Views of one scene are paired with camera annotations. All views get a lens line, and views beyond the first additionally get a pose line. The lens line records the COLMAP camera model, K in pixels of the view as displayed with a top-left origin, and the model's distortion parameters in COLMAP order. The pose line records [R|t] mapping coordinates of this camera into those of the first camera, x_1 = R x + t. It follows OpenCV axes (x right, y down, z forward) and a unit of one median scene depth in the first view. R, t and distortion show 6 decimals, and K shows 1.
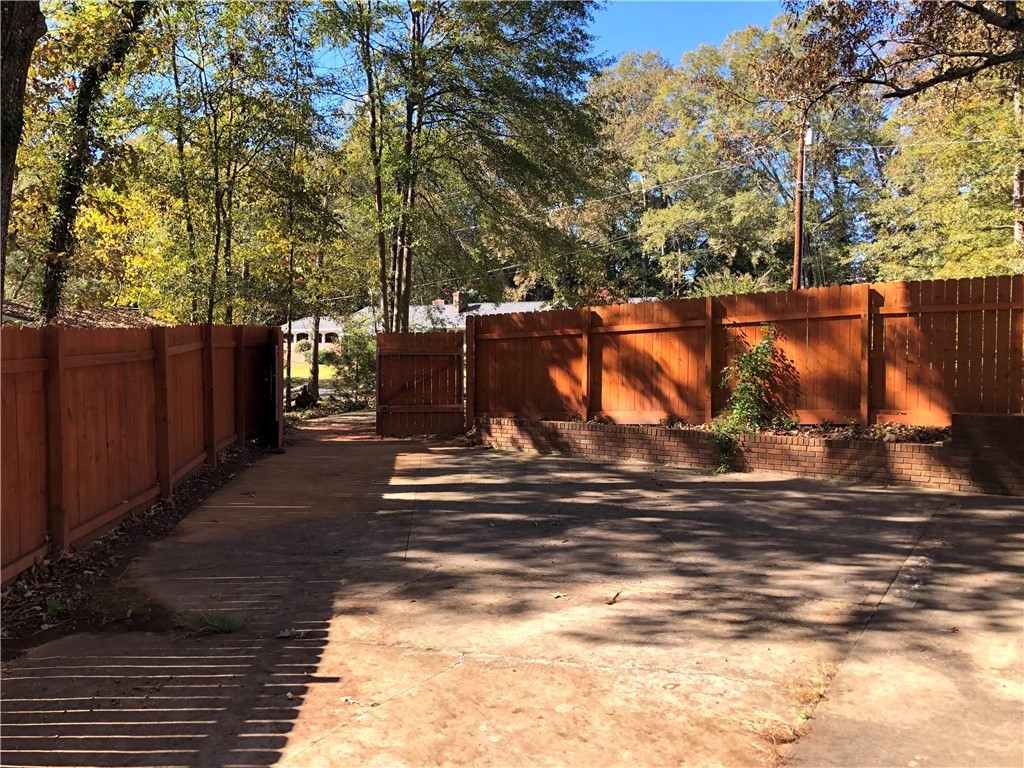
lens RADIAL K [[845.9, 0, 512.0], [0, 845.9, 384.0], [0, 0, 1]] dist [0.048887, -0.054867]
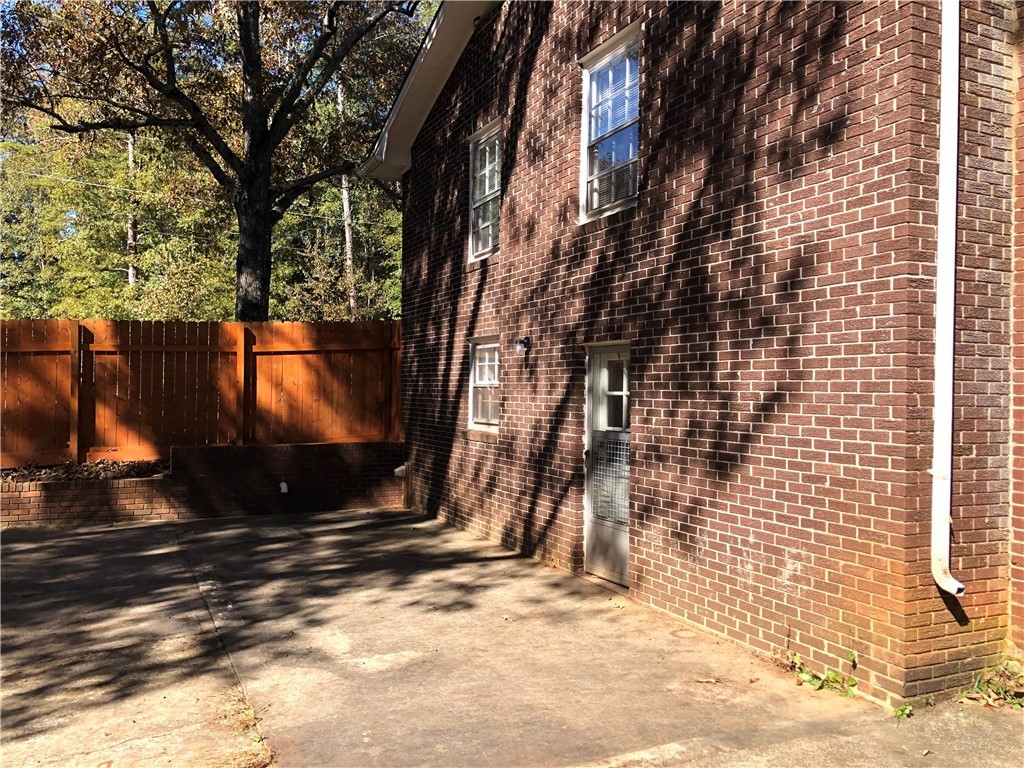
lens RADIAL K [[845.9, 0, 512.0], [0, 845.9, 384.0], [0, 0, 1]] dist [0.048887, -0.054867]
pose [[0.542133, 0.007891, 0.840256, -0.235020], [0.025221, 0.999353, -0.025657, -0.010155], [-0.839914, 0.035102, 0.541583, 0.090091]]
